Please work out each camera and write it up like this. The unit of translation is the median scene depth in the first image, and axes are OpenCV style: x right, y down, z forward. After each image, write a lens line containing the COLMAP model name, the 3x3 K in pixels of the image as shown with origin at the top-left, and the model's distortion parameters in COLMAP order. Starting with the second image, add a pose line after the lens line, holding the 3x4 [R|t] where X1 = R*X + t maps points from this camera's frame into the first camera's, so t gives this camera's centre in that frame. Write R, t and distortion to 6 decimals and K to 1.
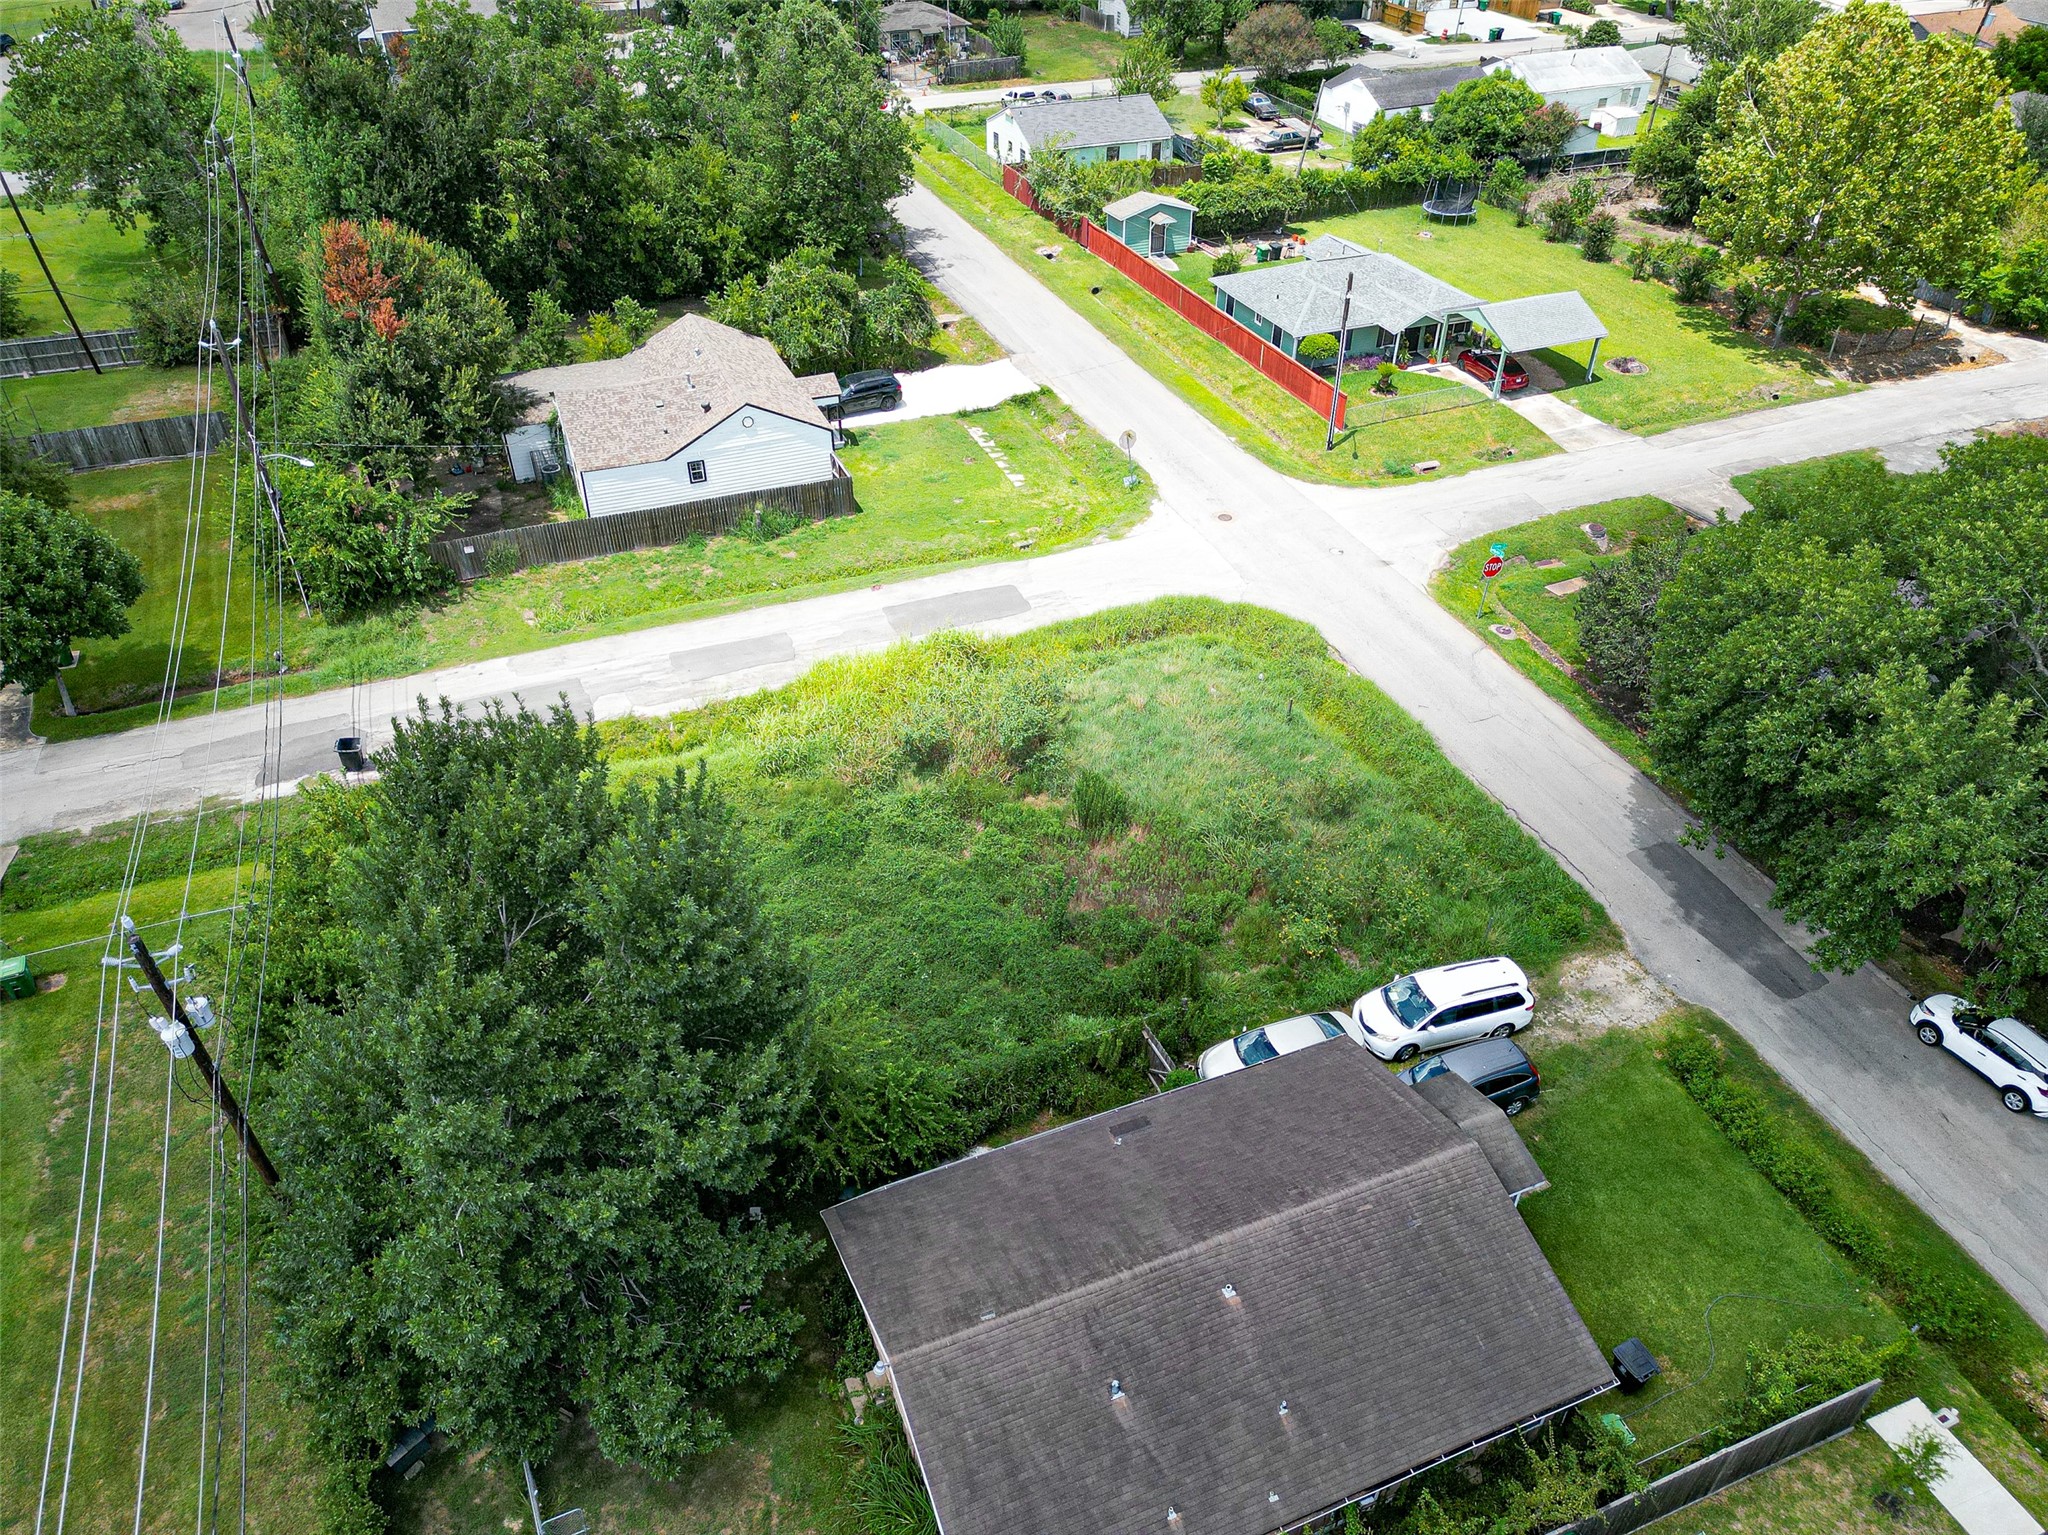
lens RADIAL K [[1431.3, 0, 1023.7], [0, 1431.3, 778.5], [0, 0, 1]] dist [0.082465, -0.083425]
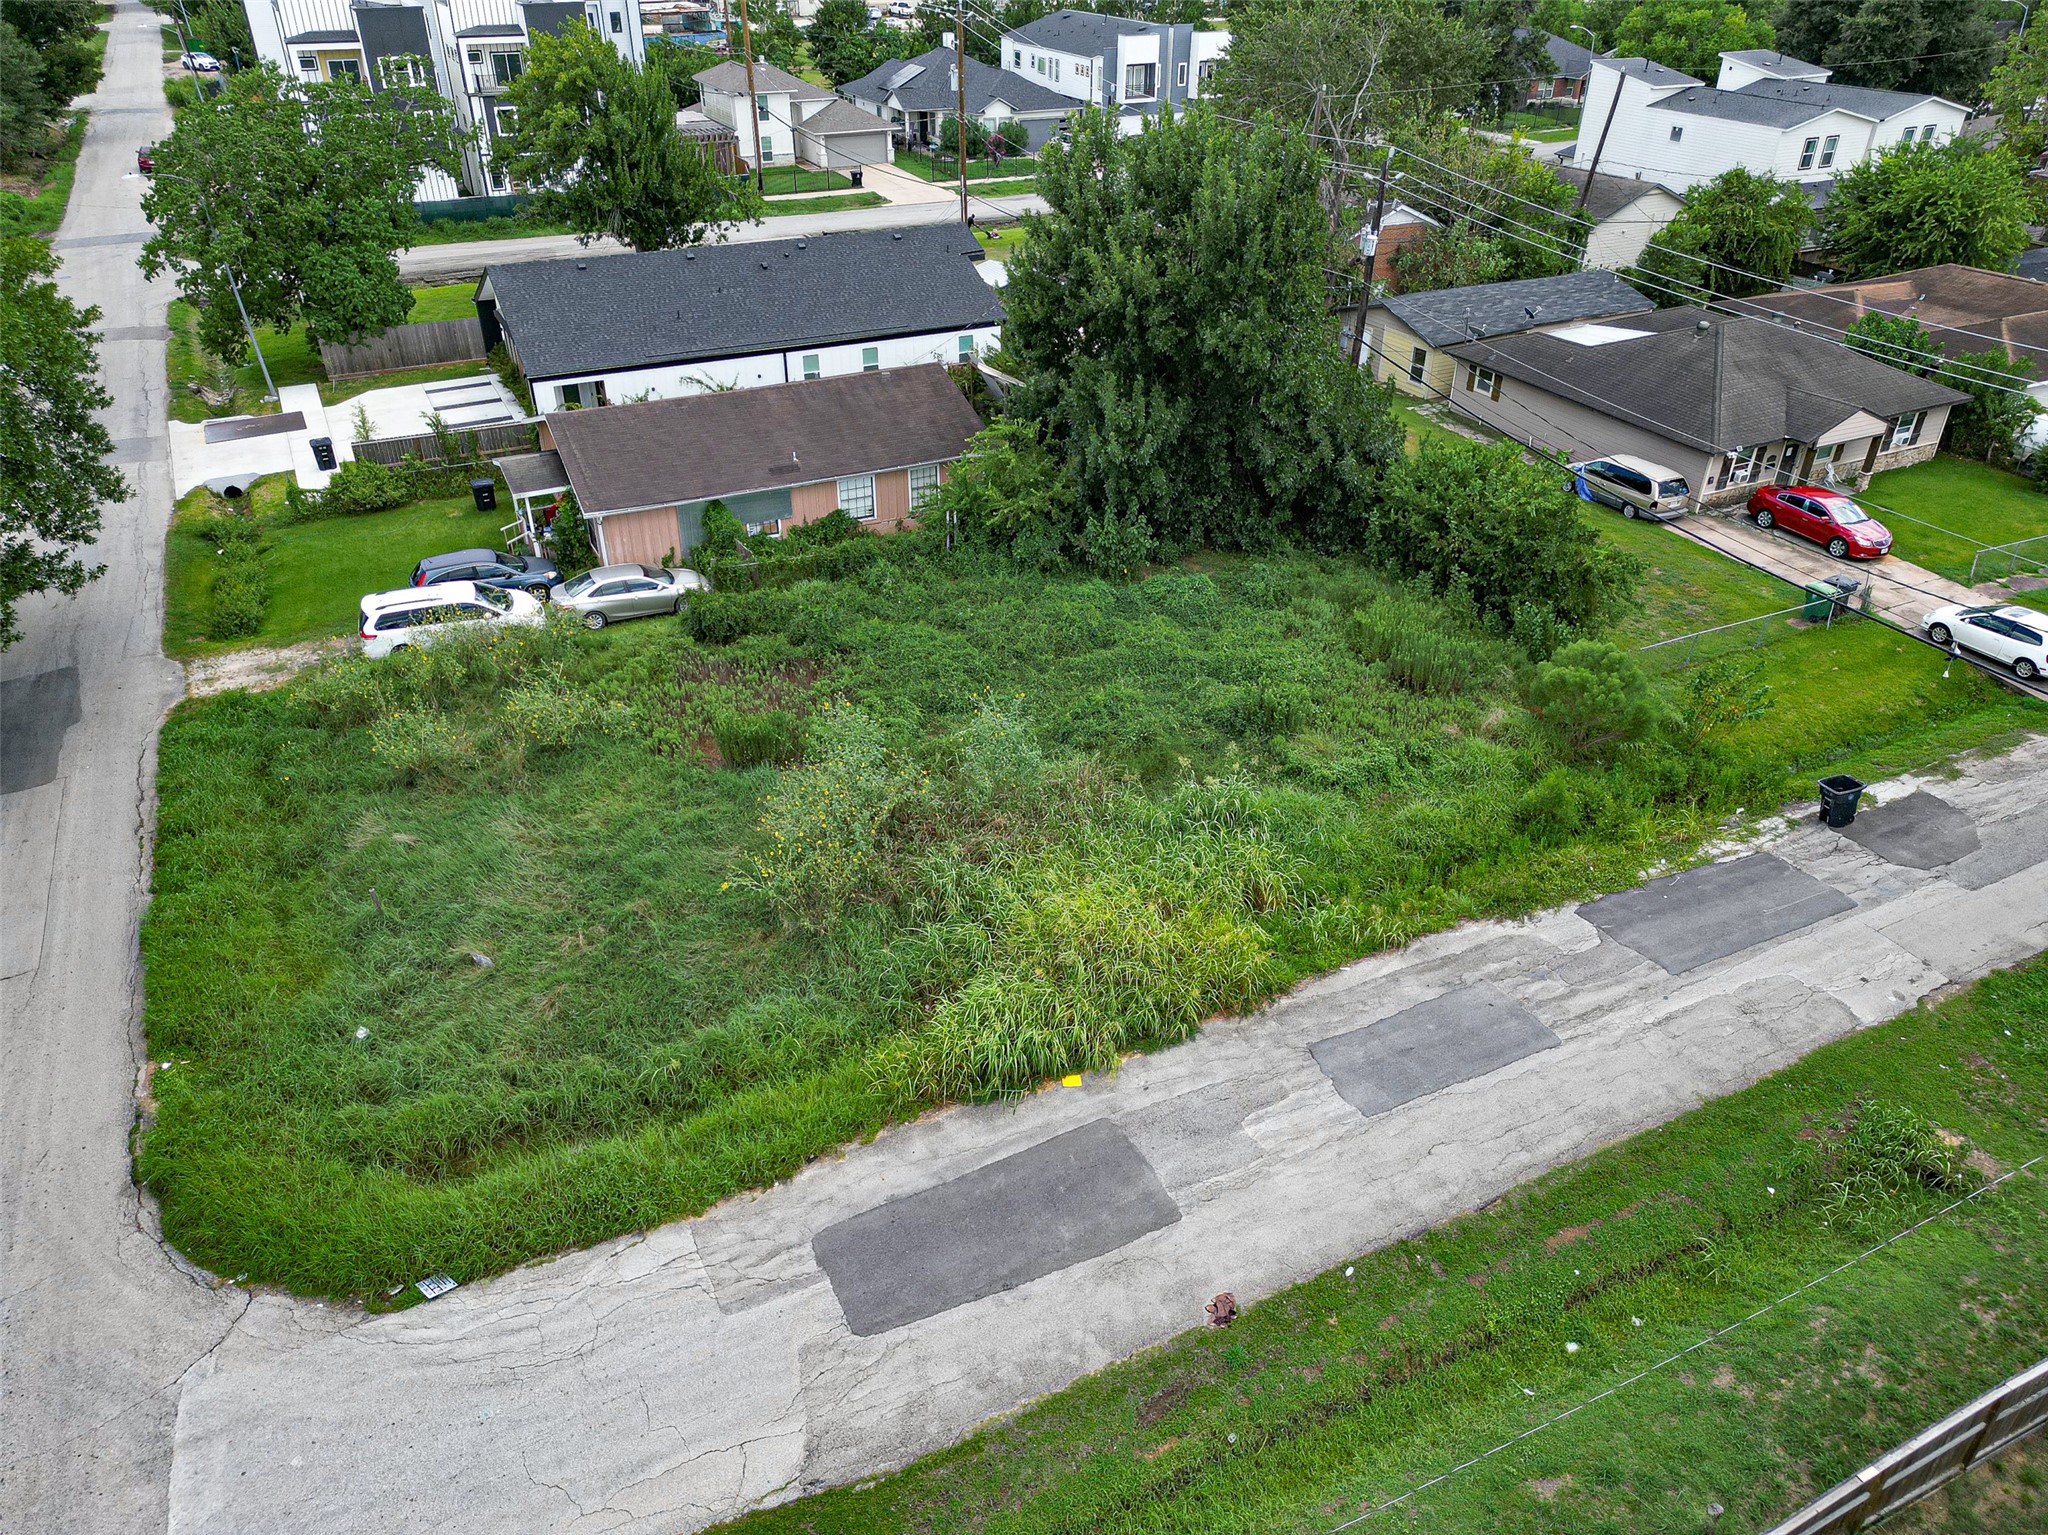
lens RADIAL K [[1453.1, 0, 1024.0], [0, 1453.1, 767.5], [0, 0, 1]] dist [0.030751, -0.001357]
pose [[-0.997397, 0.030368, -0.065400, -0.024805], [-0.050320, 0.356477, 0.932948, -0.436711], [0.051645, 0.933811, -0.354021, 0.815730]]
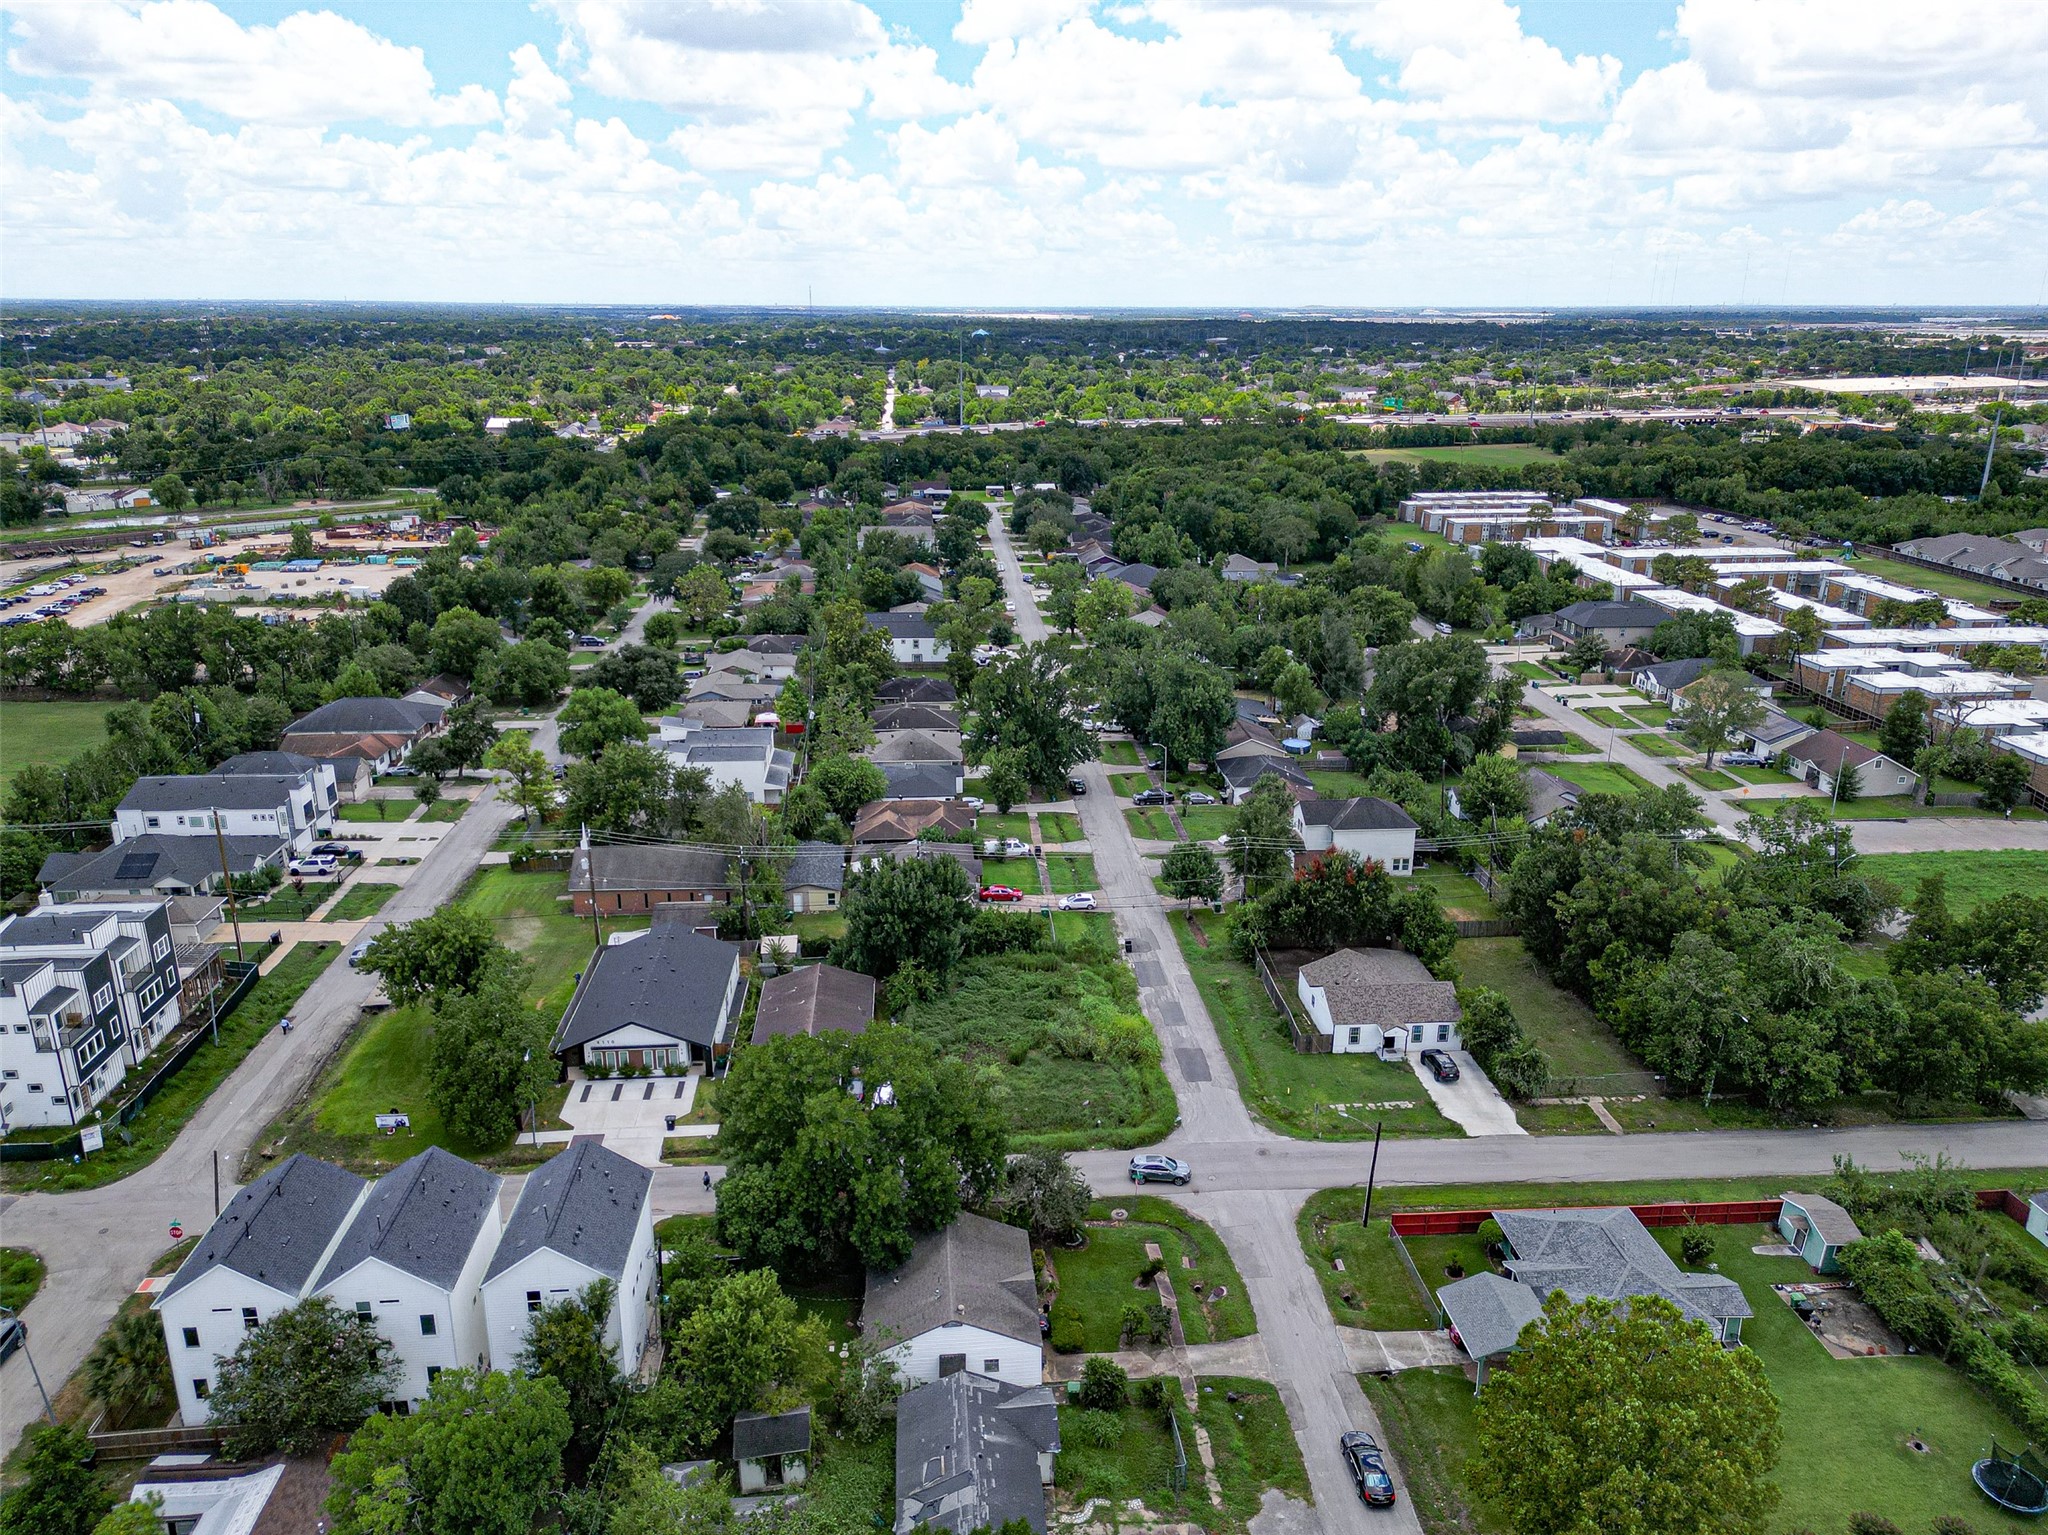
lens RADIAL K [[1431.3, 0, 1023.7], [0, 1431.3, 778.5], [0, 0, 1]] dist [0.082465, -0.083425]
pose [[-0.309481, 0.292108, -0.904928, 1.453605], [-0.584948, 0.691809, 0.423363, -0.924147], [0.749705, 0.660358, -0.043234, 0.497631]]
